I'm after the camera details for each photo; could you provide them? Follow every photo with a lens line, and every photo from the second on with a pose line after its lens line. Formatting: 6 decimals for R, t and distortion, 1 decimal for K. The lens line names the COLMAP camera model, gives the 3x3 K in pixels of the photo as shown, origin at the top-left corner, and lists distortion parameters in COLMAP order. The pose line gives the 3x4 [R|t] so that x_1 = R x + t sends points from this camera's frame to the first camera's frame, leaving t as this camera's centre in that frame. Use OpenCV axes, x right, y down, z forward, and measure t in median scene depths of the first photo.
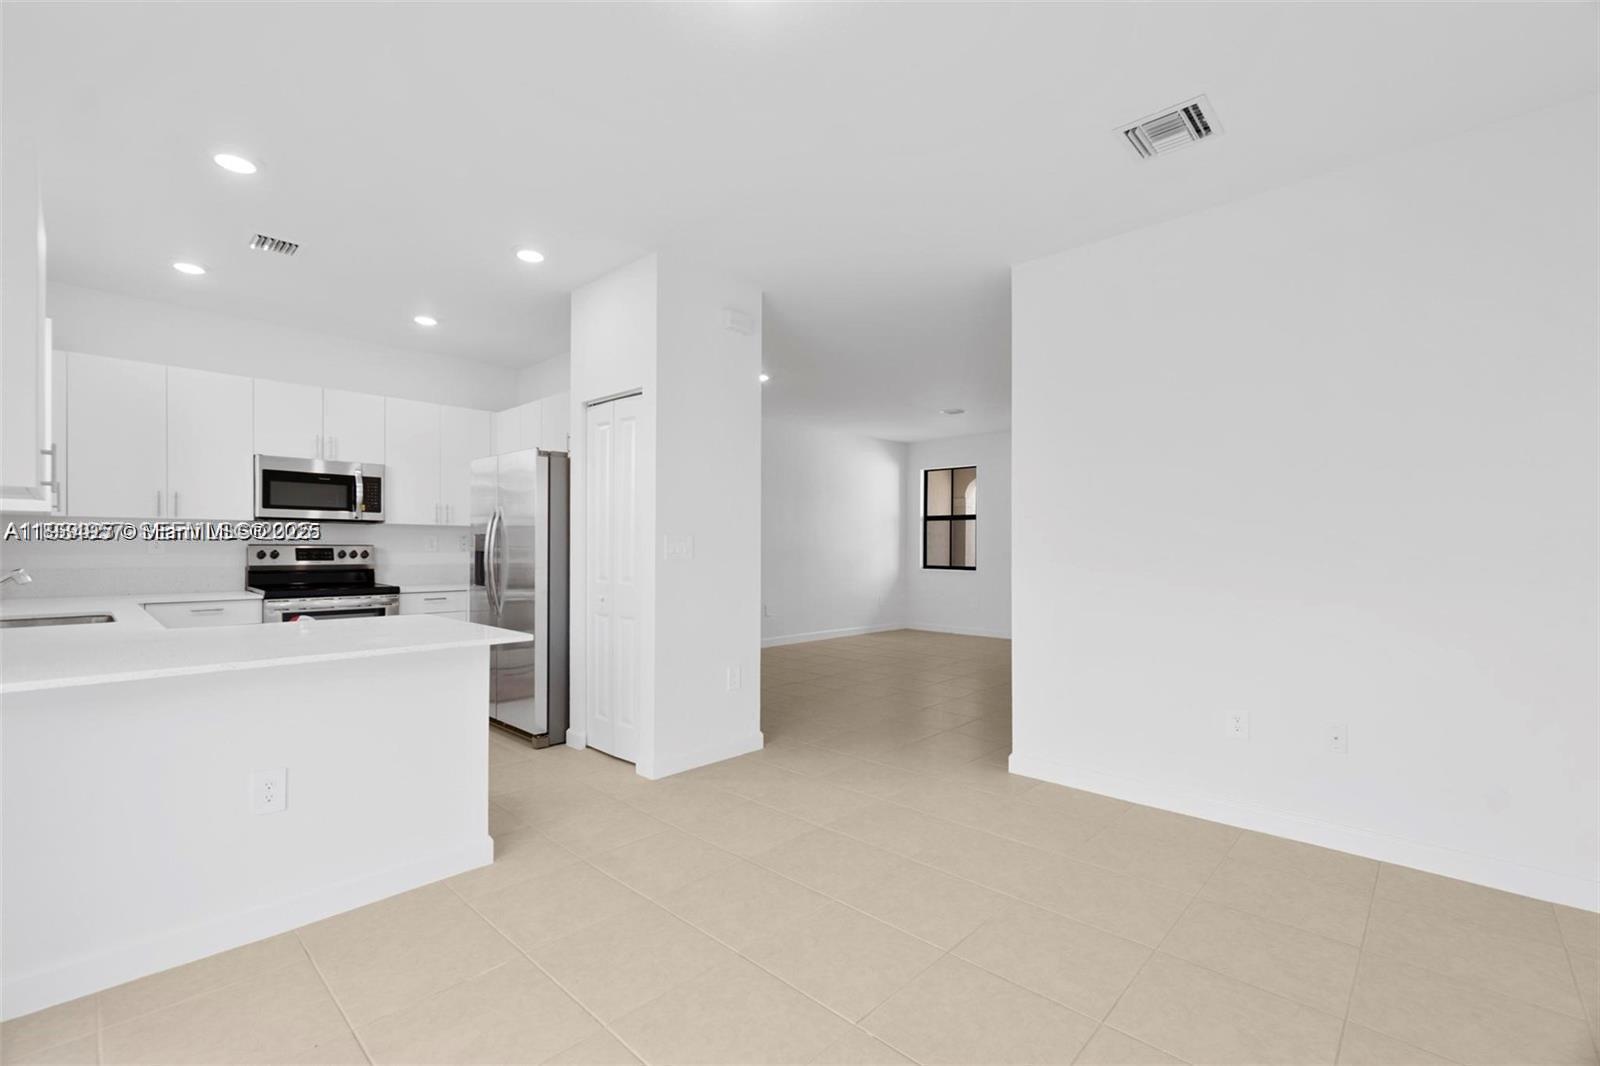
lens RADIAL K [[704.3, 0, 793.3], [0, 704.3, 539.7], [0, 0, 1]] dist [-0.003395, -0.000746]
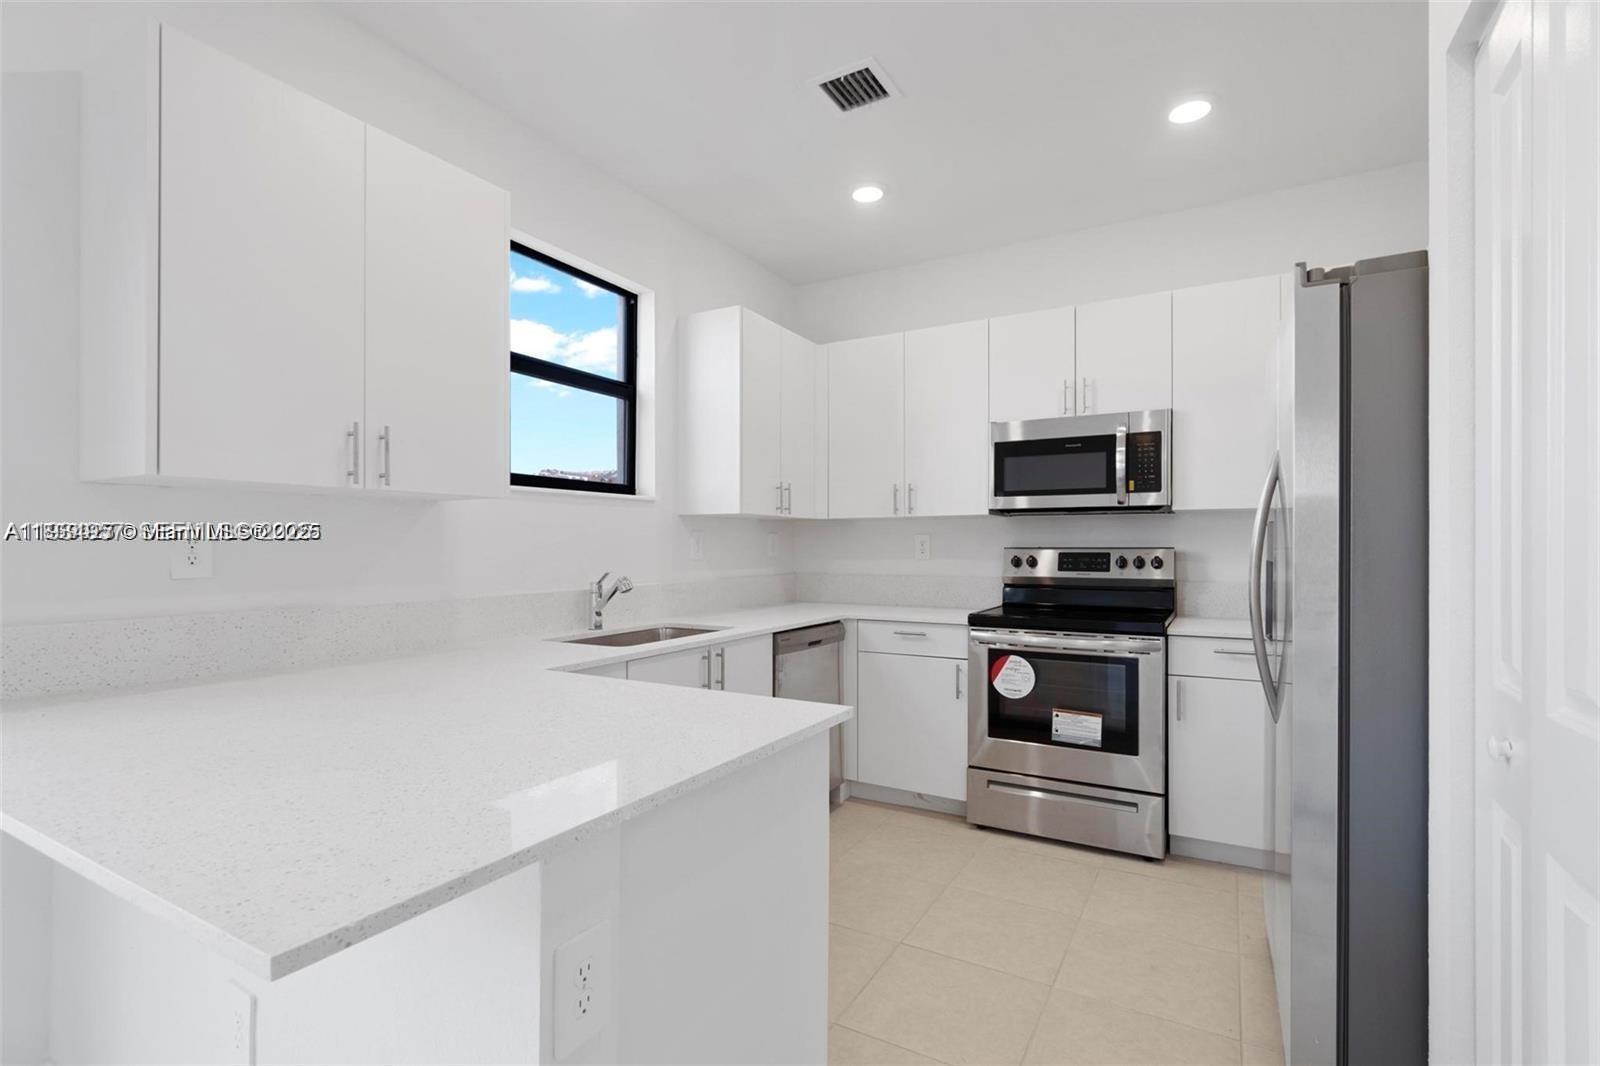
lens RADIAL K [[746.2, 0, 799.0], [0, 746.2, 545.0], [0, 0, 1]] dist [-0.000447, -0.000217]
pose [[0.224012, -0.005573, -0.974570, -0.054967], [0.010902, 0.999935, -0.003212, 0.004364], [0.974525, -0.009905, 0.224059, 0.587628]]
